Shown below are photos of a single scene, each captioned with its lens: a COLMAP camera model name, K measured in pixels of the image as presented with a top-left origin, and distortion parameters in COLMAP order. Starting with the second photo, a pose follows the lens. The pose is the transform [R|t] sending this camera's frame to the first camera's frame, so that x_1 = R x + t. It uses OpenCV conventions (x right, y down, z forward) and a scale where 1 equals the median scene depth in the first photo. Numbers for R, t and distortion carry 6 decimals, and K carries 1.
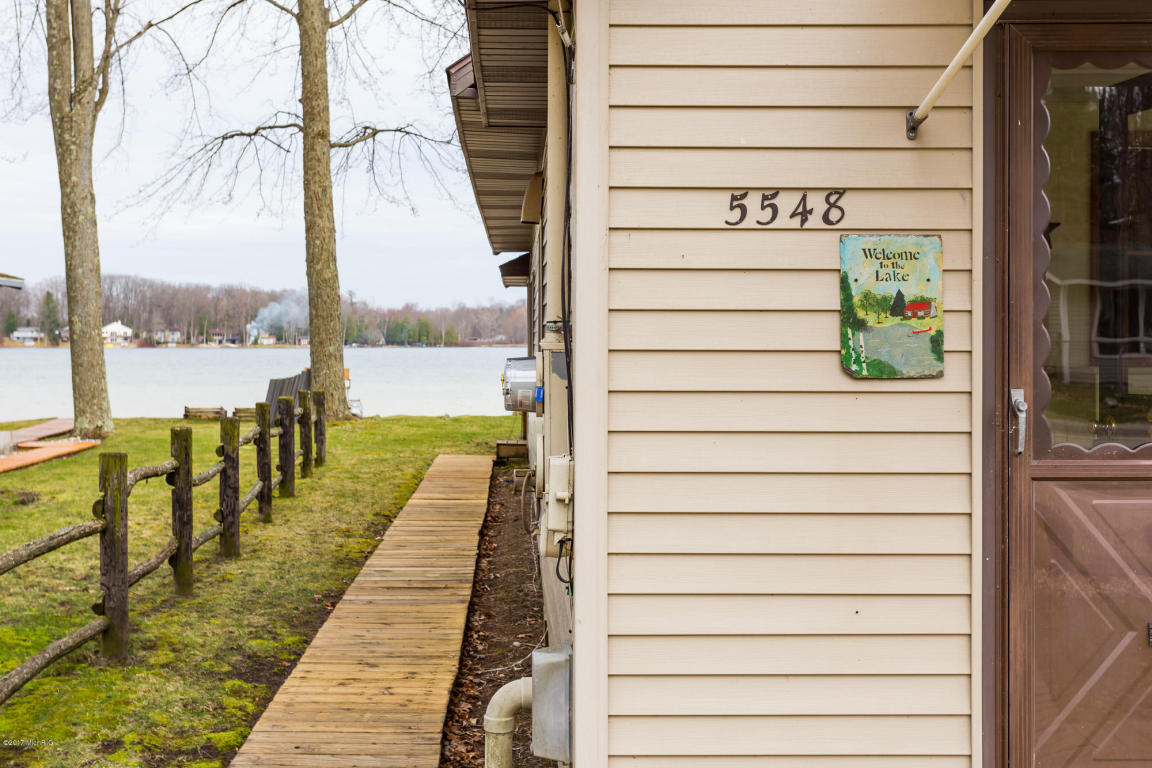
lens RADIAL K [[1354.7, 0, 530.0], [0, 1354.7, 346.3], [0, 0, 1]] dist [0.002833, 0.003900]
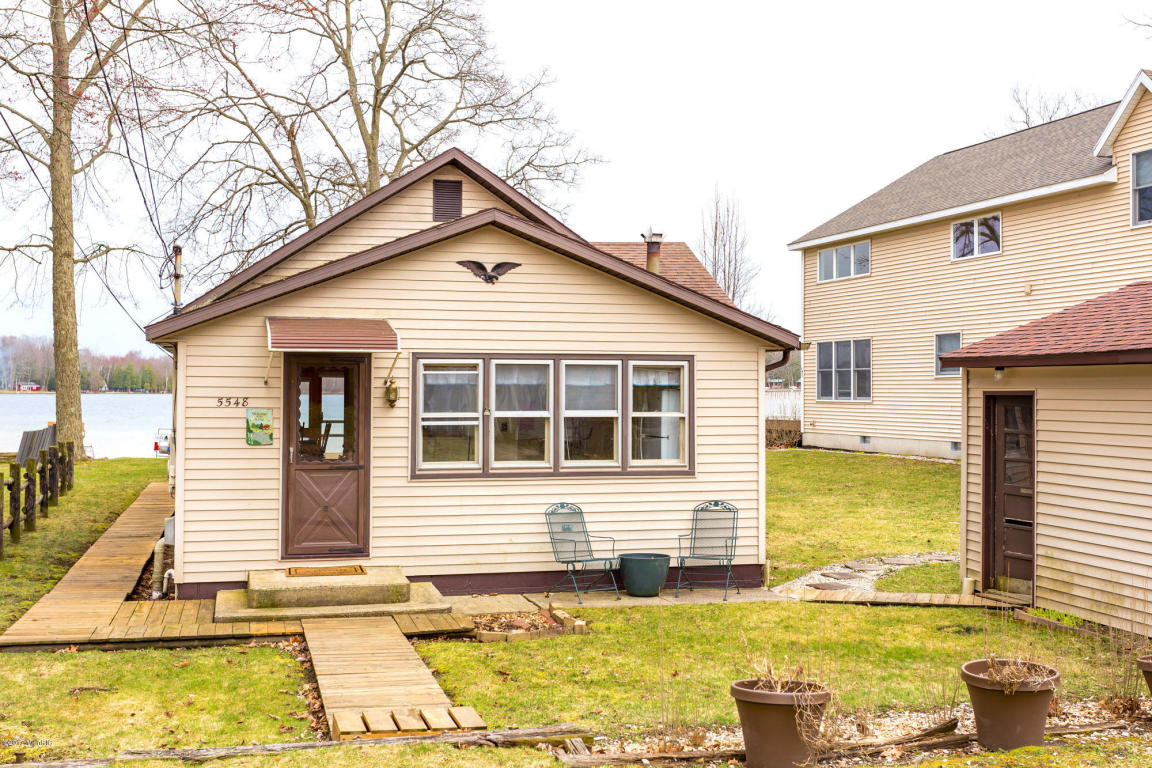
lens RADIAL K [[1257.2, 0, 577.1], [0, 1257.2, 358.2], [0, 0, 1]] dist [0.008036, 0.003642]
pose [[0.968723, 0.012676, 0.247821, 0.052177], [-0.005933, 0.999592, -0.027934, -0.027737], [-0.248074, 0.025590, 0.968403, -0.586349]]
